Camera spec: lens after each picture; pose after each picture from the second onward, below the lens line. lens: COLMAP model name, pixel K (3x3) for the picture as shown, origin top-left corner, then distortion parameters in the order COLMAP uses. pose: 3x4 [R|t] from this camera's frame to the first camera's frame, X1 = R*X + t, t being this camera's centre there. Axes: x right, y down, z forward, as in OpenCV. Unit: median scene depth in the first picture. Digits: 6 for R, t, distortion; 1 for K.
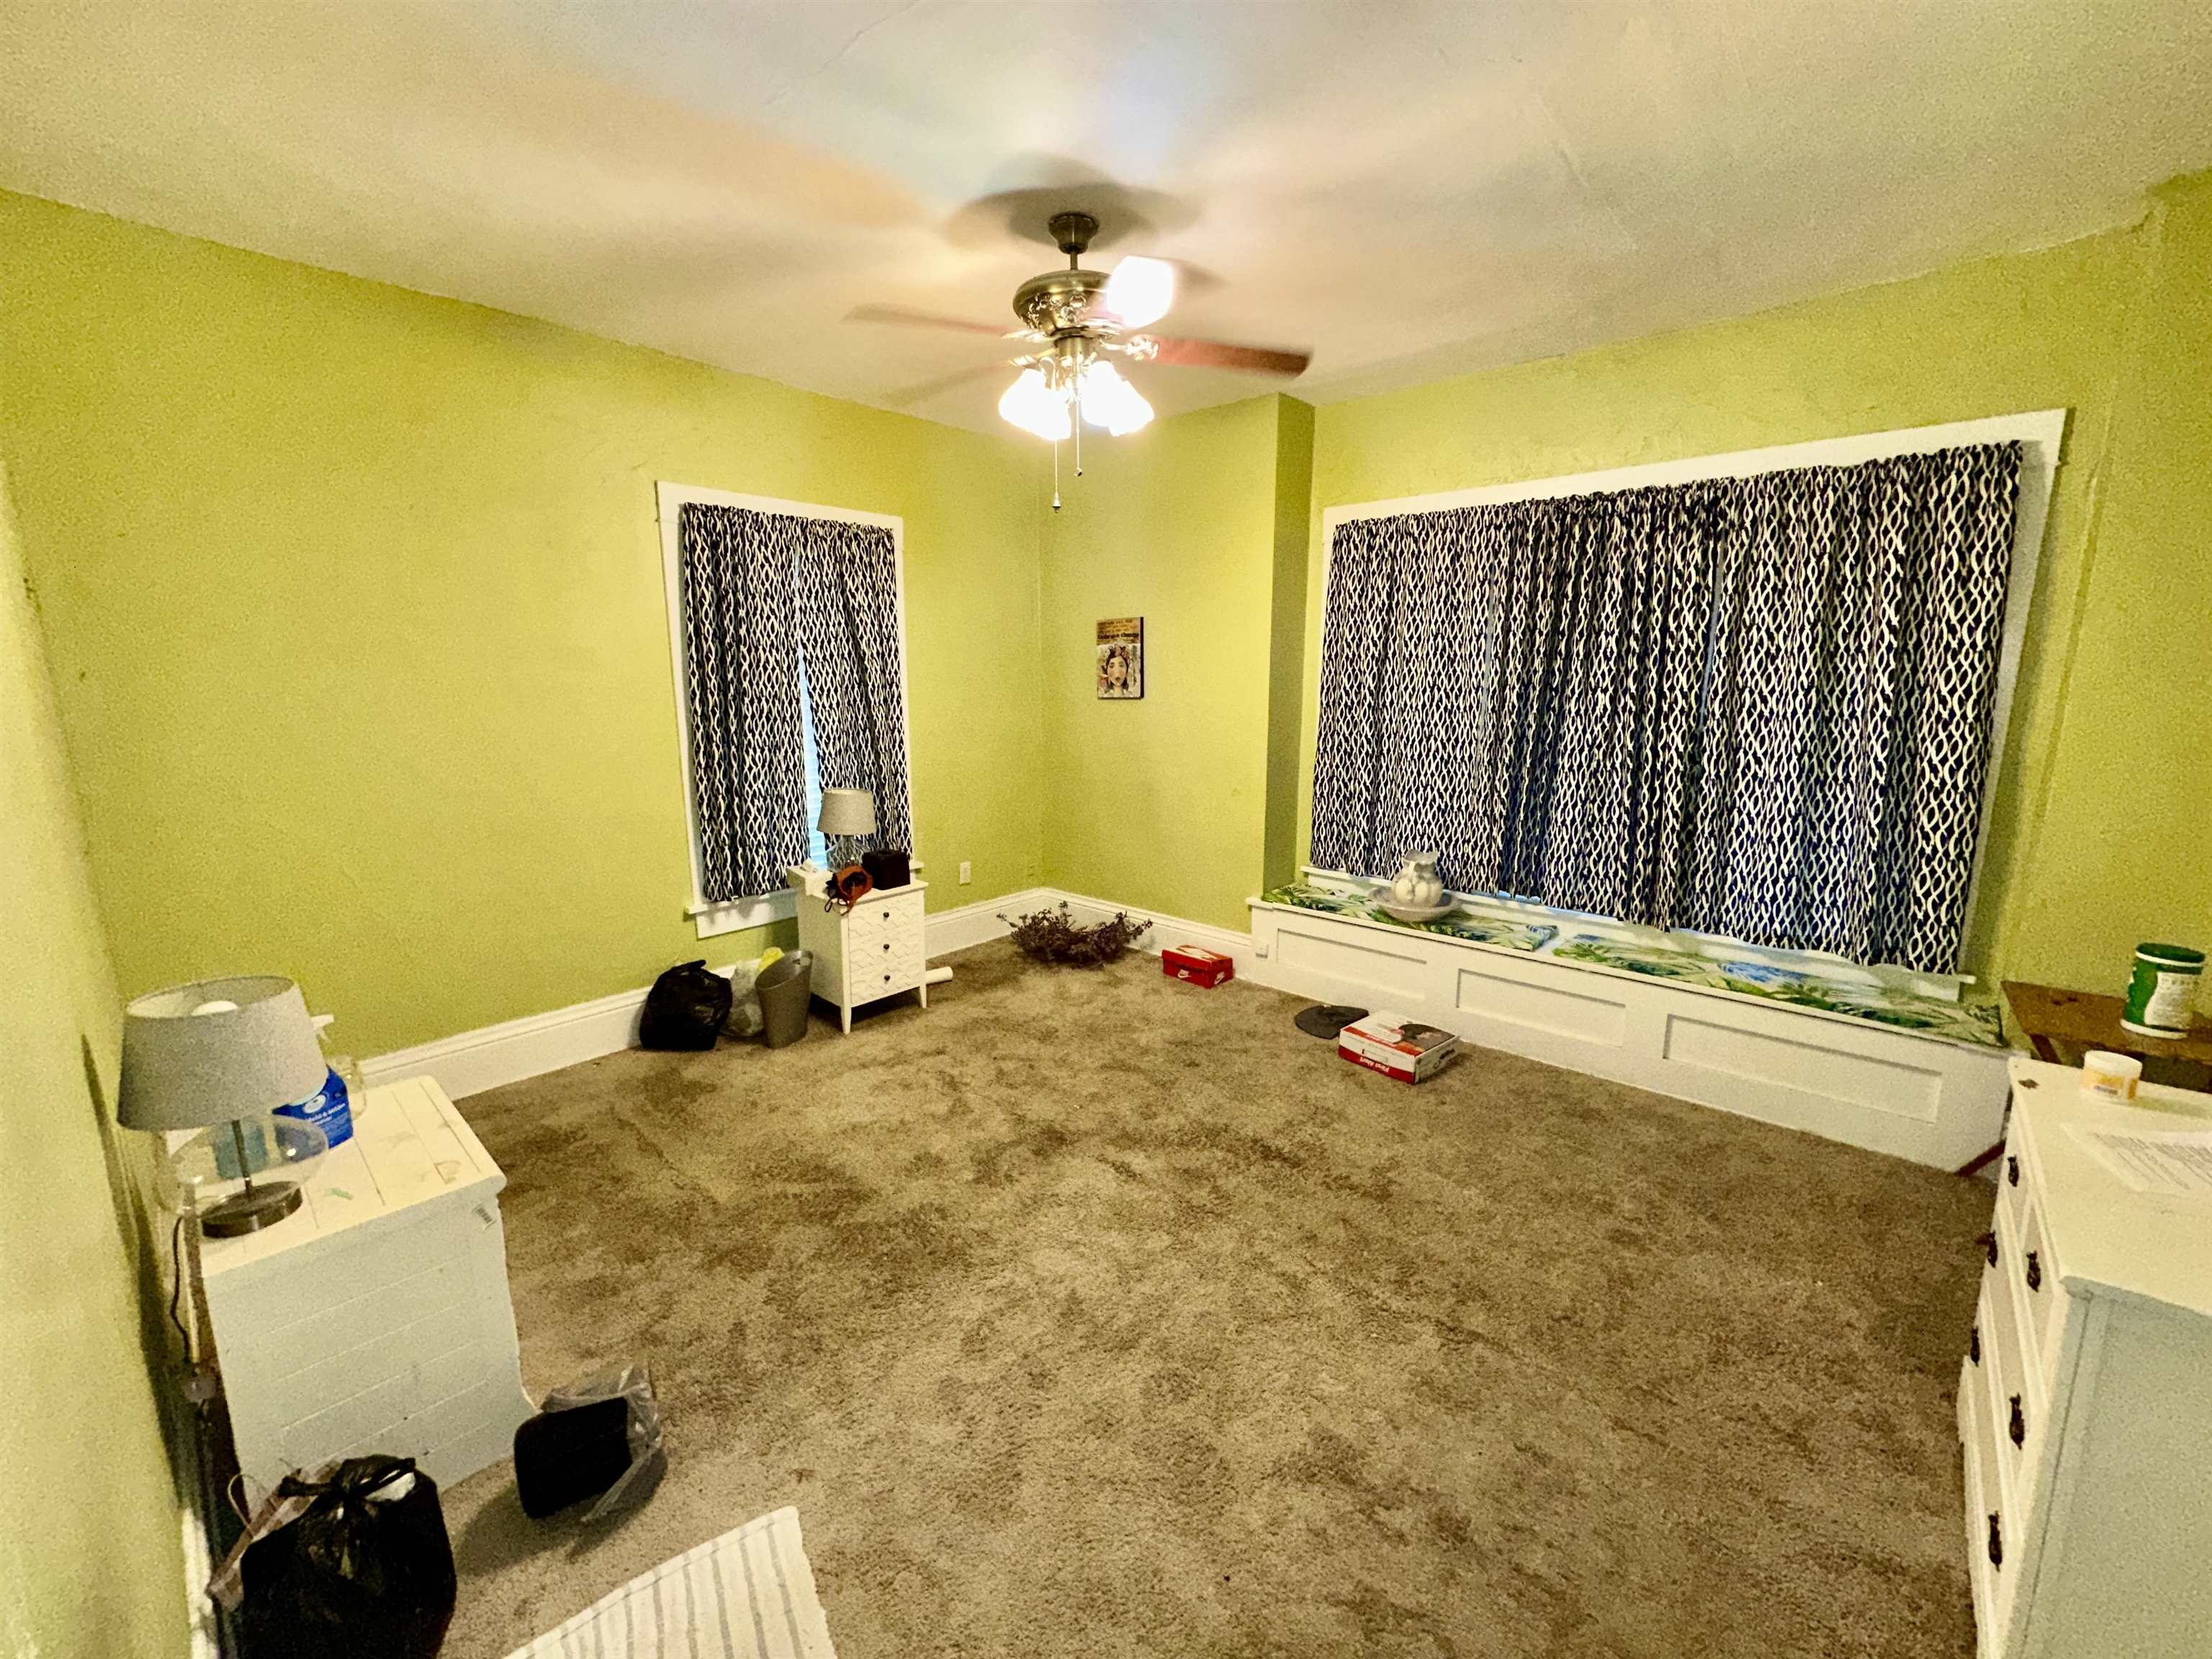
lens RADIAL K [[886.2, 0, 1103.4], [0, 886.2, 828.3], [0, 0, 1]] dist [-0.001864, 0.000711]
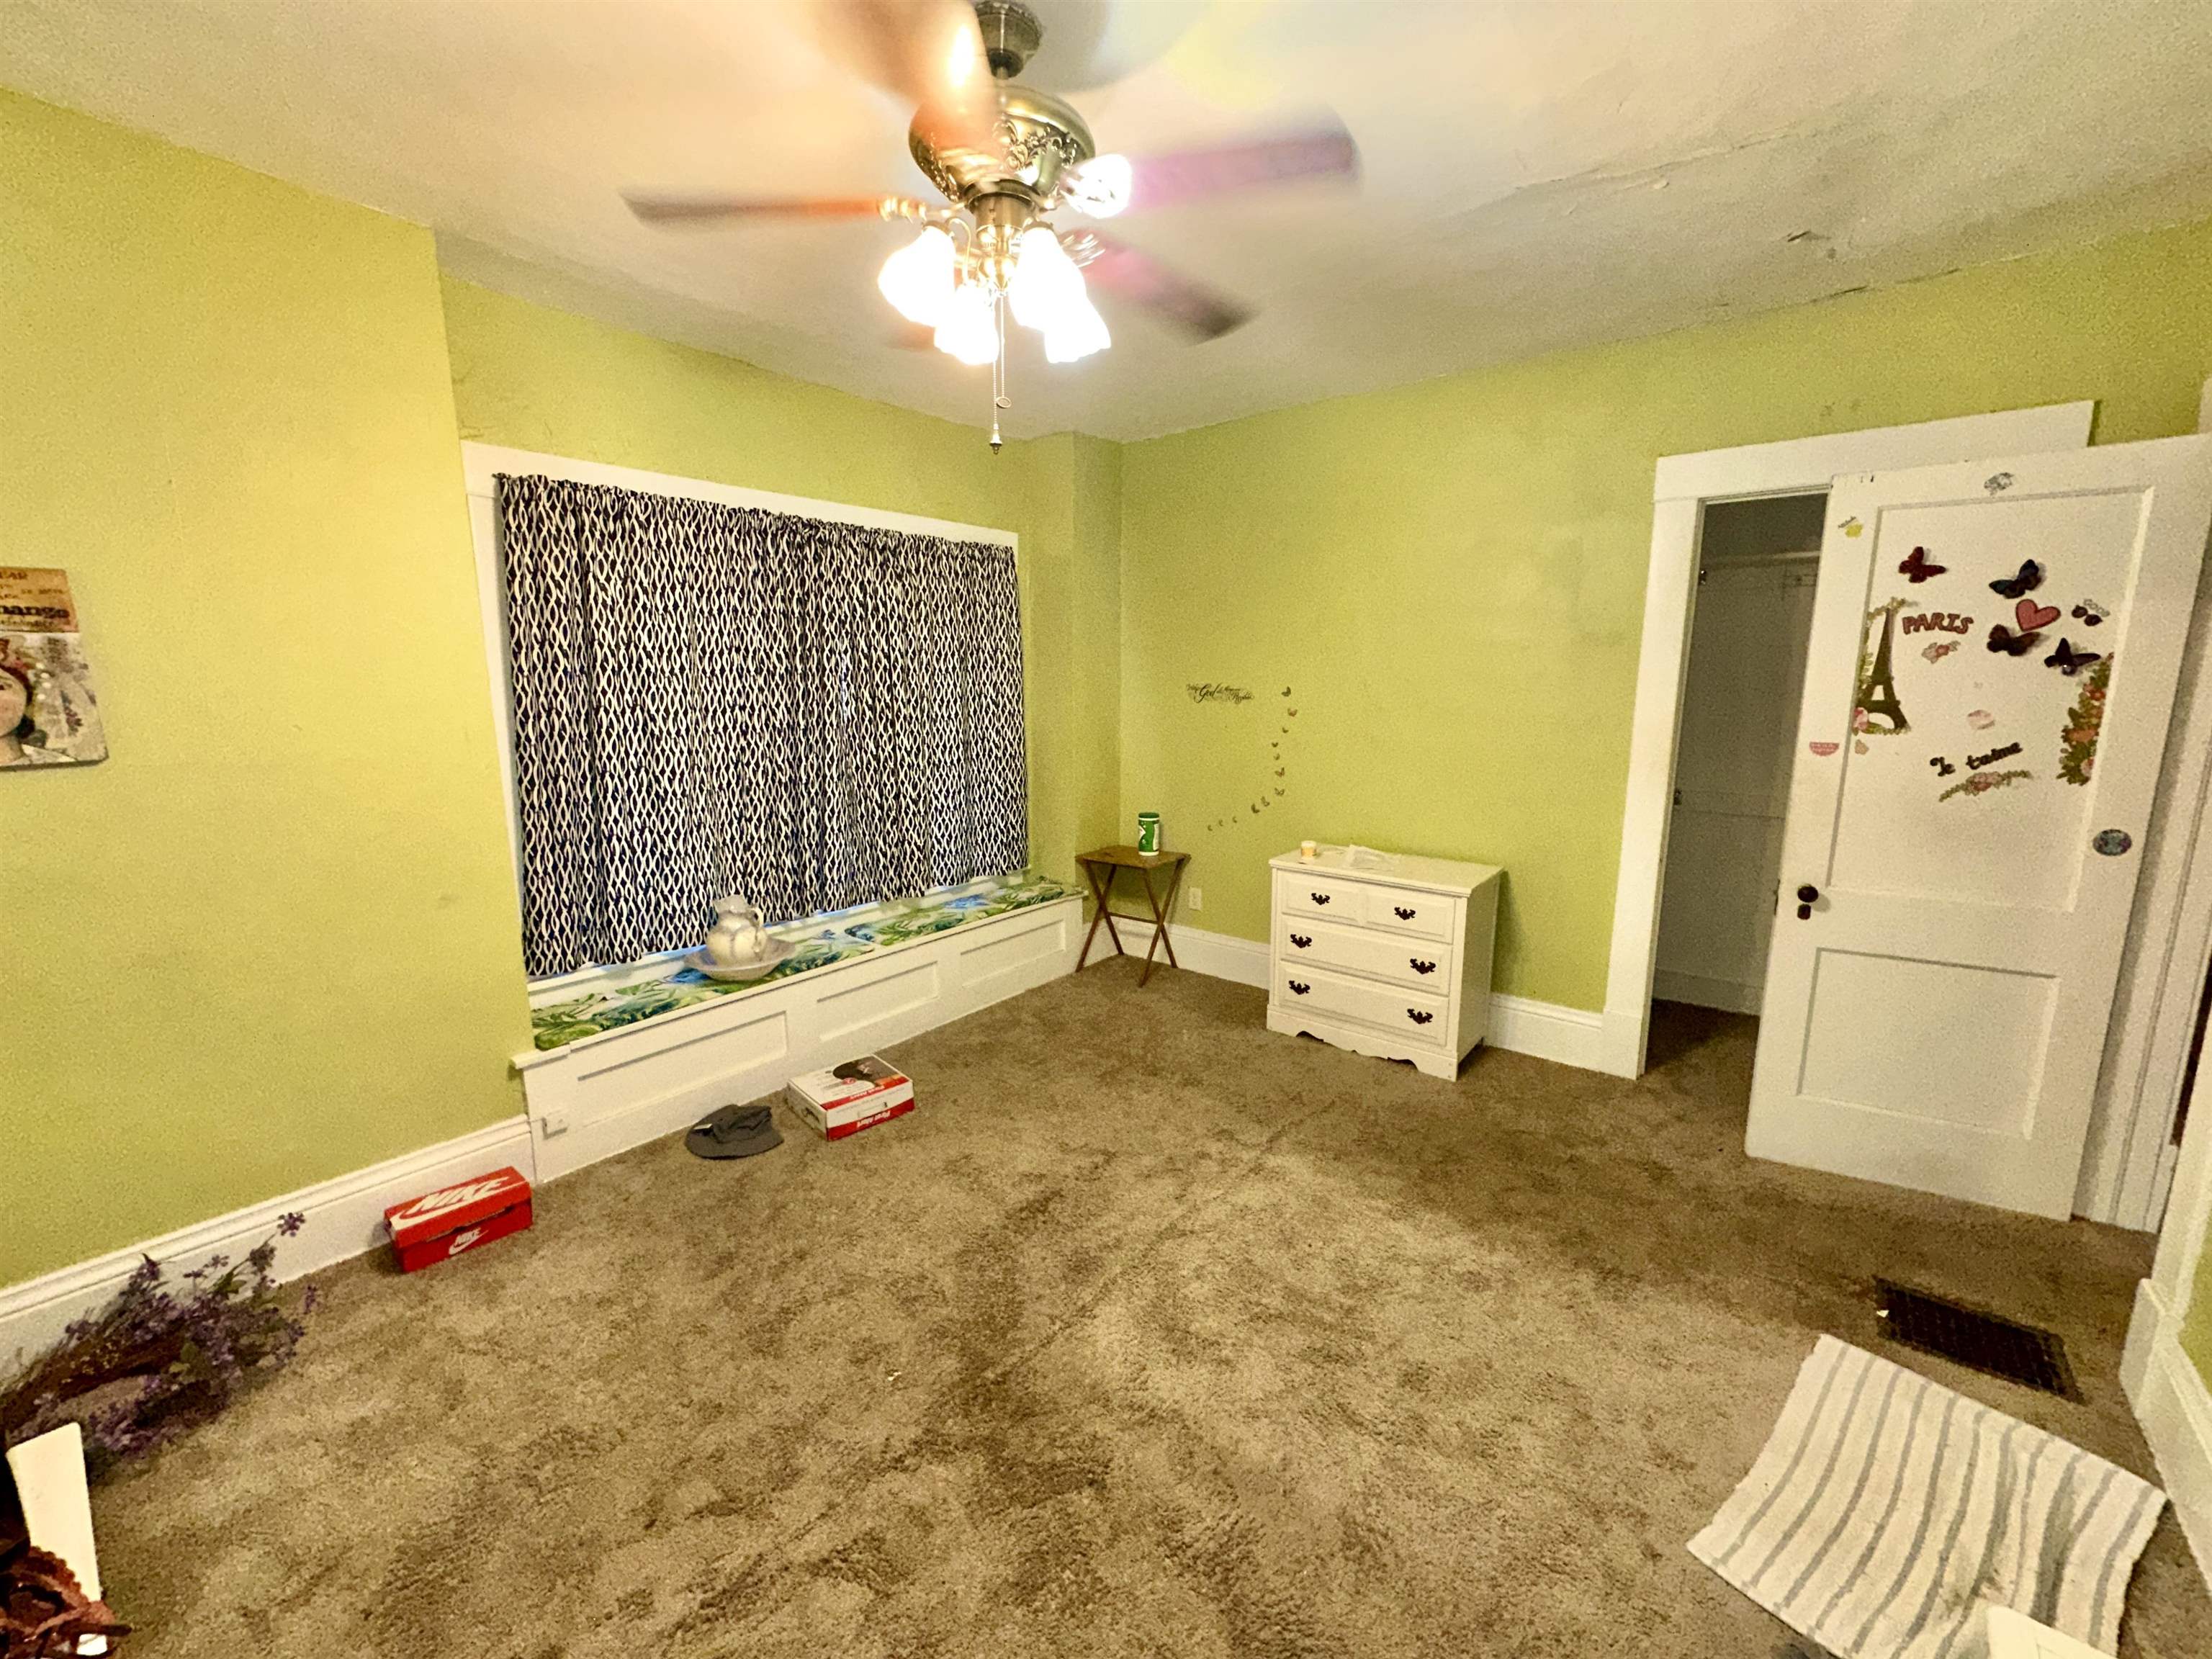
lens RADIAL K [[886.2, 0, 1102.6], [0, 886.2, 823.3], [0, 0, 1]] dist [-0.001864, 0.000711]
pose [[-0.052939, -0.163461, 0.985128, -0.544485], [0.183155, 0.968187, 0.170493, -0.137330], [-0.981658, 0.189457, -0.021316, 0.720135]]
